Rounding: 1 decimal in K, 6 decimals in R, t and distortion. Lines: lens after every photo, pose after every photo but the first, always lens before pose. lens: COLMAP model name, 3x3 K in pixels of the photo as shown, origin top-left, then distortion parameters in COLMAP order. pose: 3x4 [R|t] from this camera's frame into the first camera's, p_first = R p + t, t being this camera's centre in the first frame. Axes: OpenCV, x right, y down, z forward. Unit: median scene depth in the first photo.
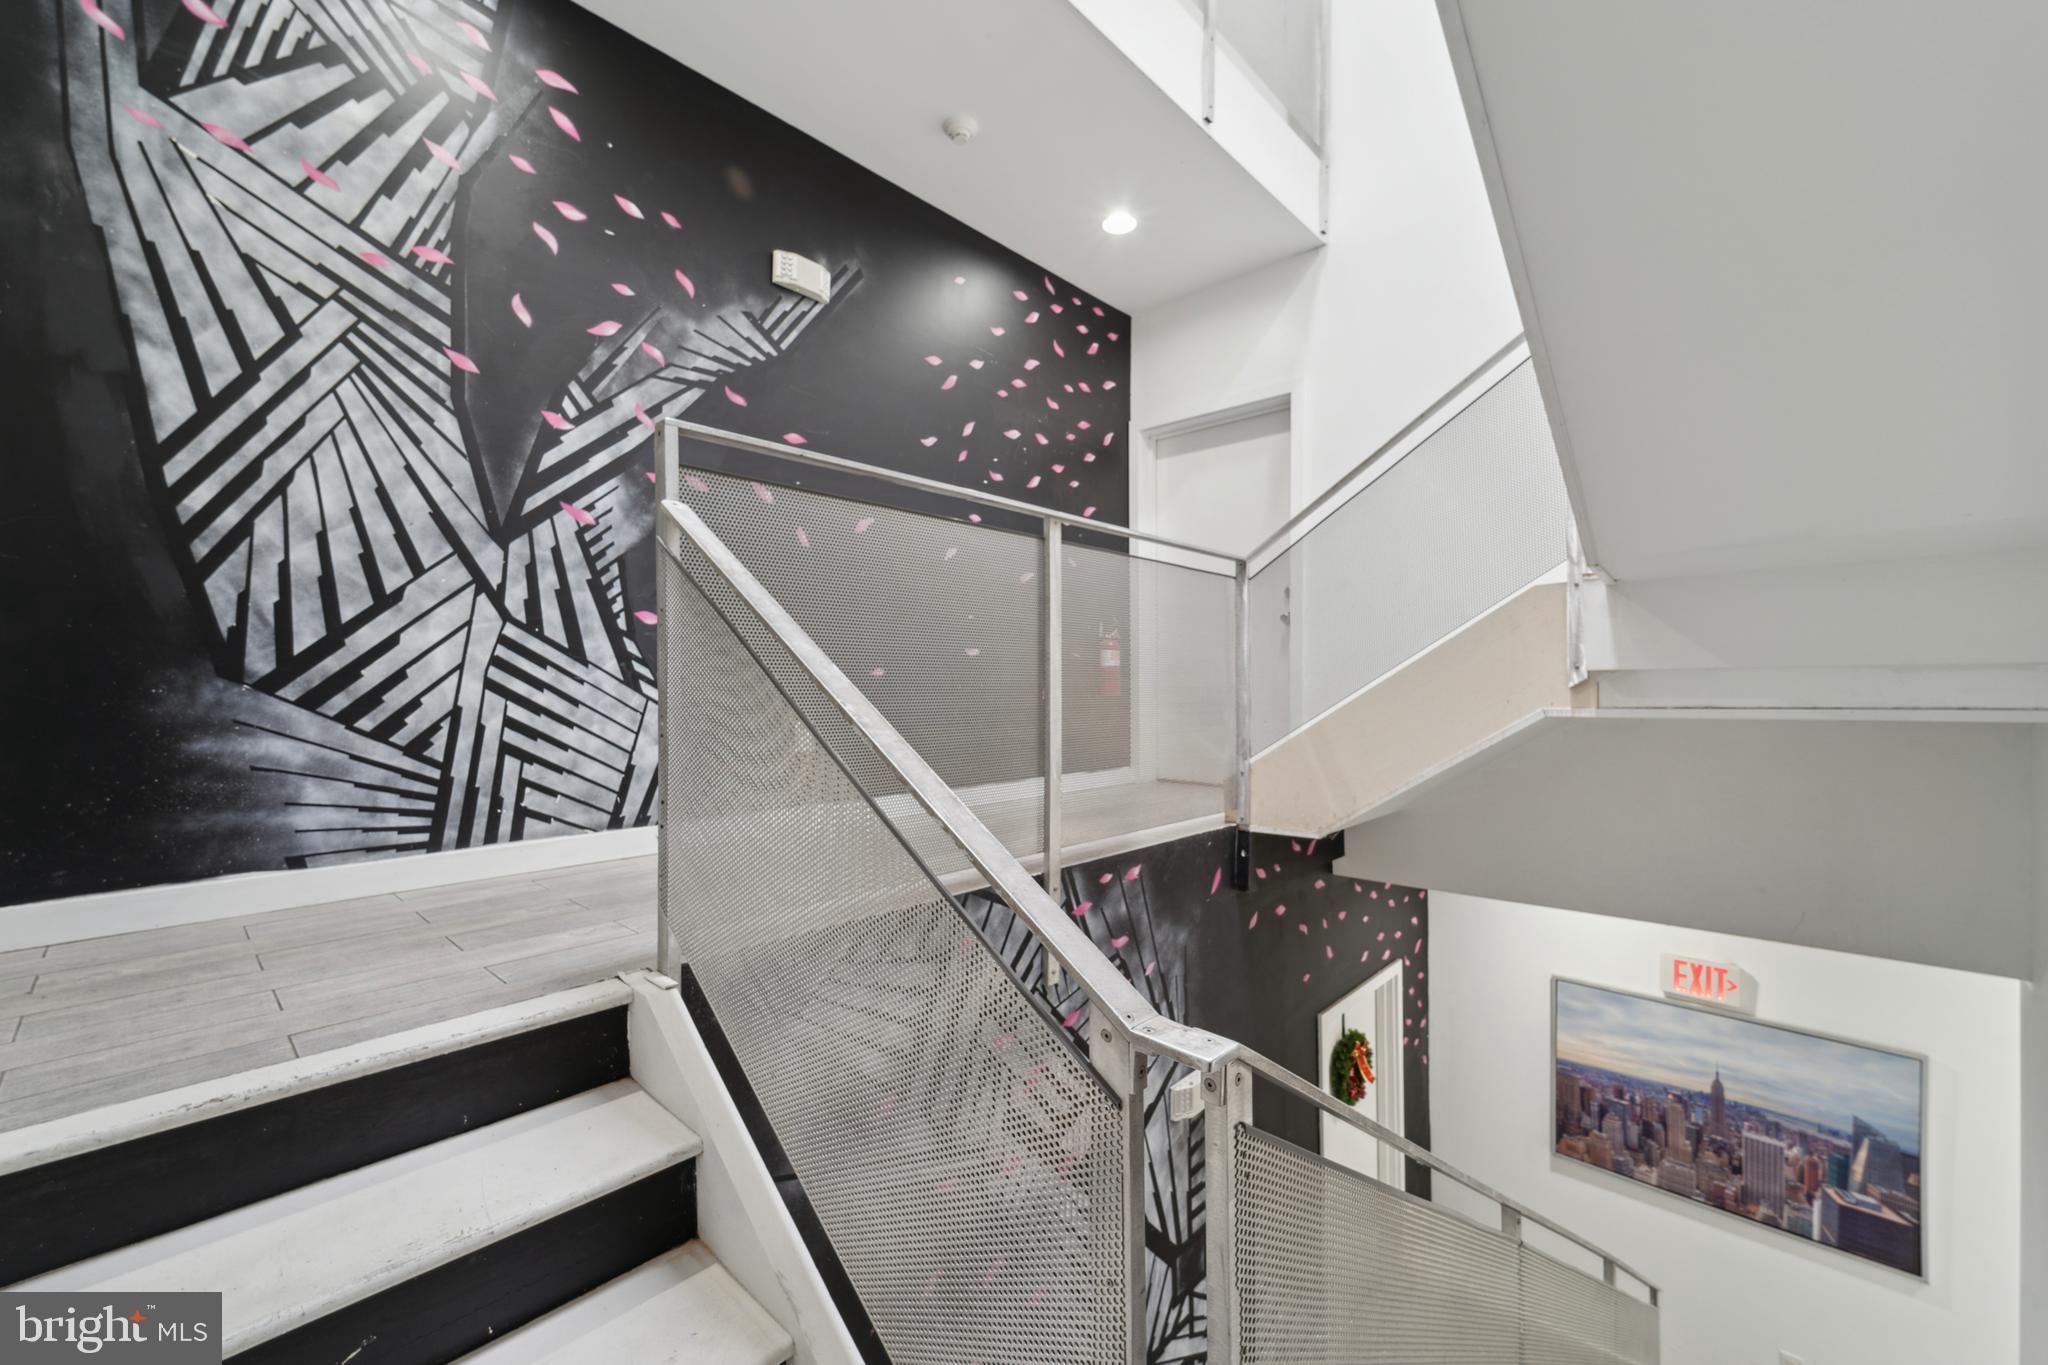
lens RADIAL K [[851.5, 0, 1025.1], [0, 851.5, 692.4], [0, 0, 1]] dist [0.007817, -0.001624]
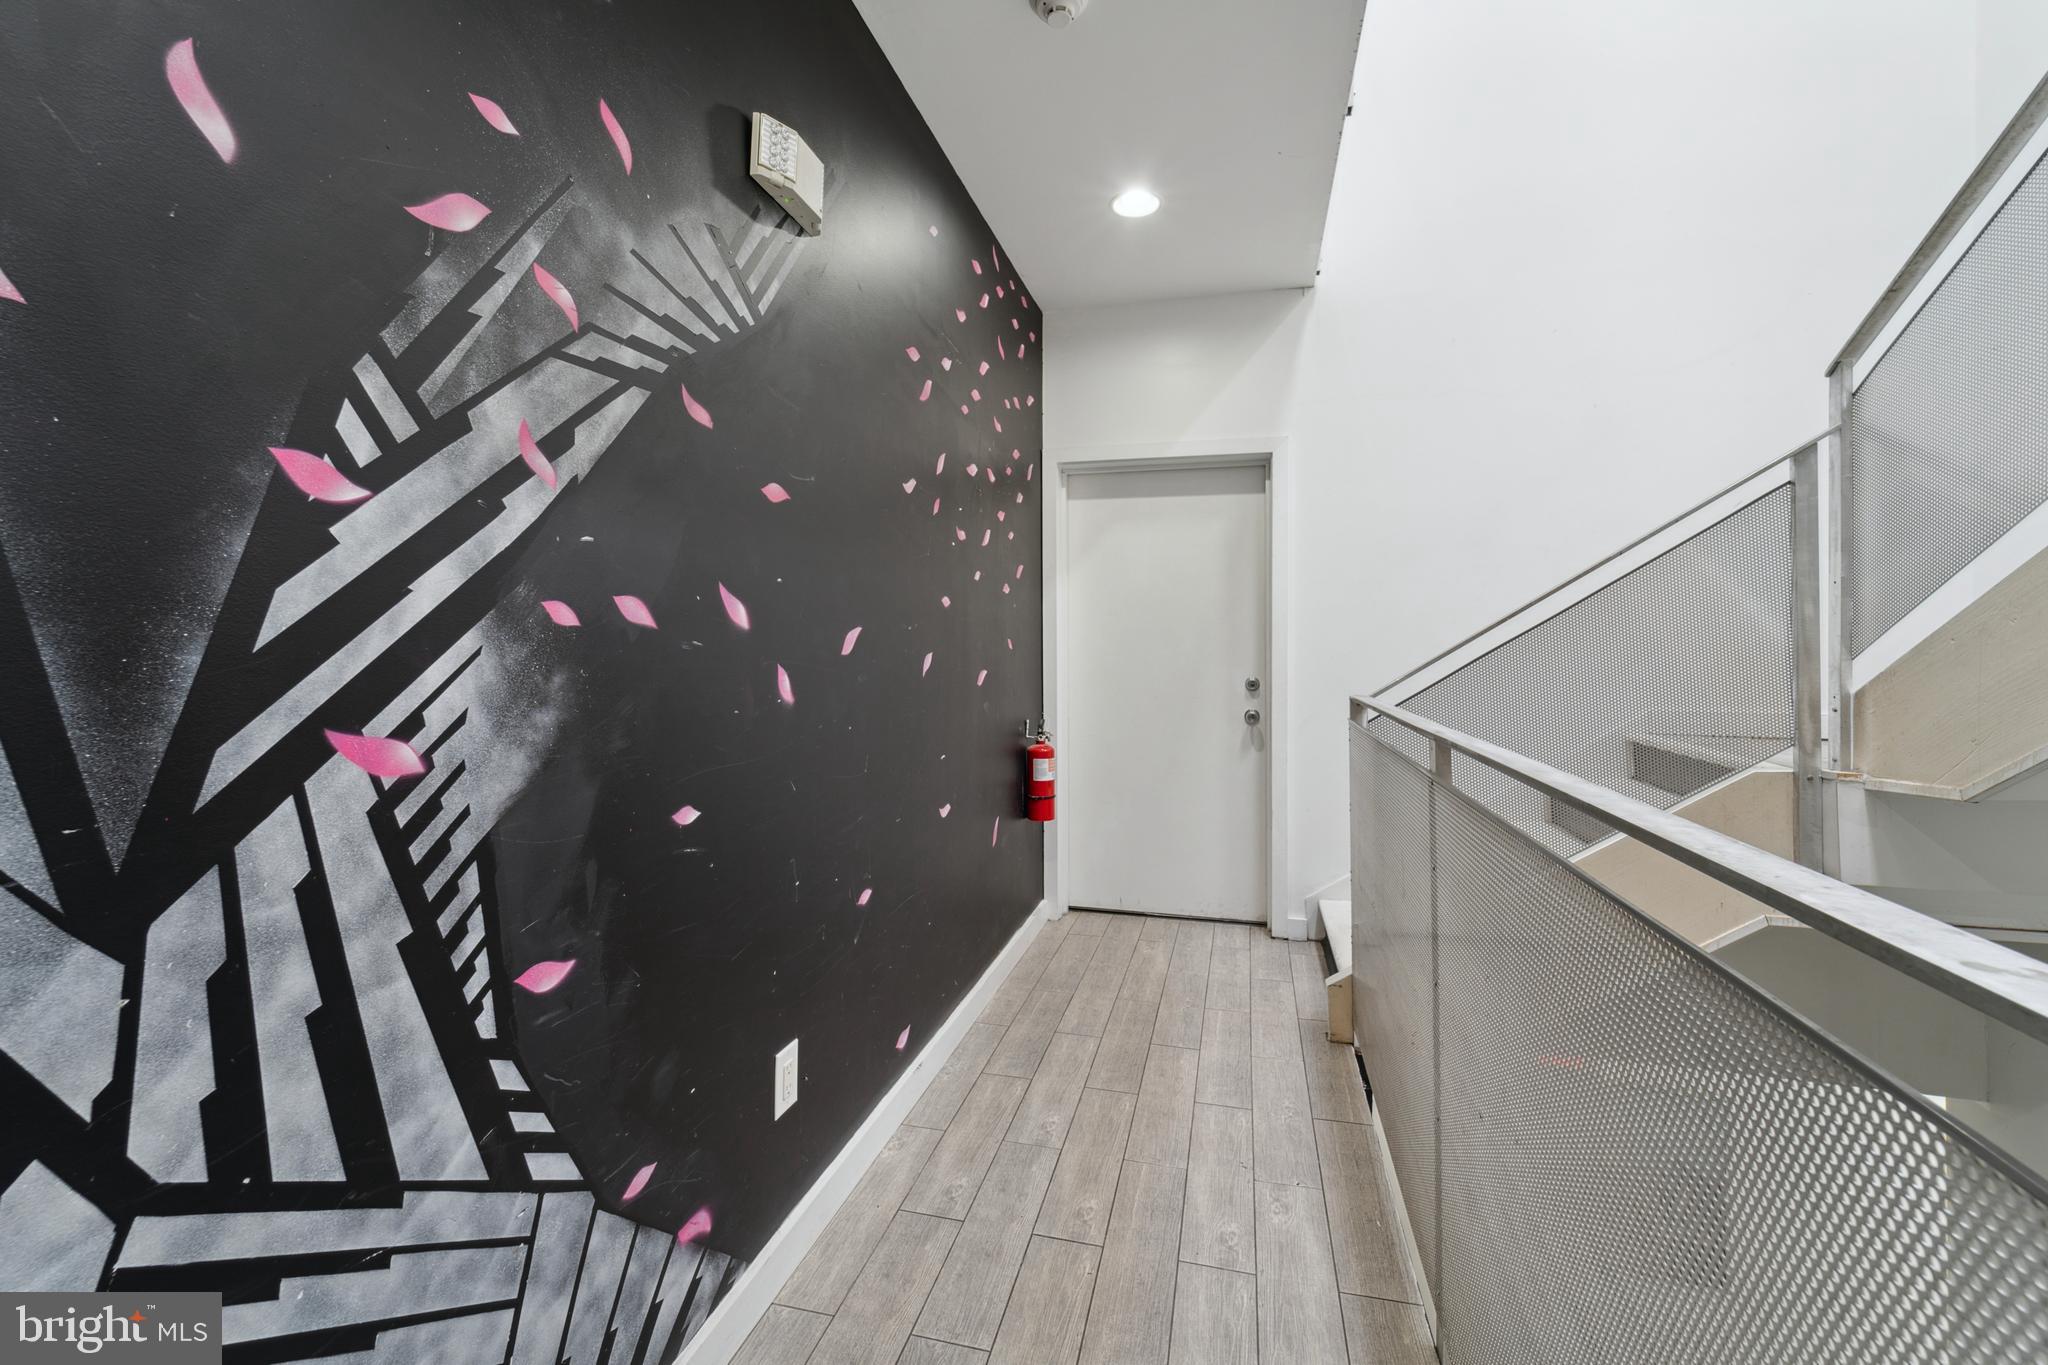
lens RADIAL K [[851.5, 0, 1012.3], [0, 851.5, 632.0], [0, 0, 1]] dist [0.007817, -0.001624]
pose [[0.876109, 0.004124, 0.482095, -0.461737], [-0.001016, 0.999977, -0.006708, -0.251200], [-0.482111, 0.005387, 0.876093, 0.582042]]
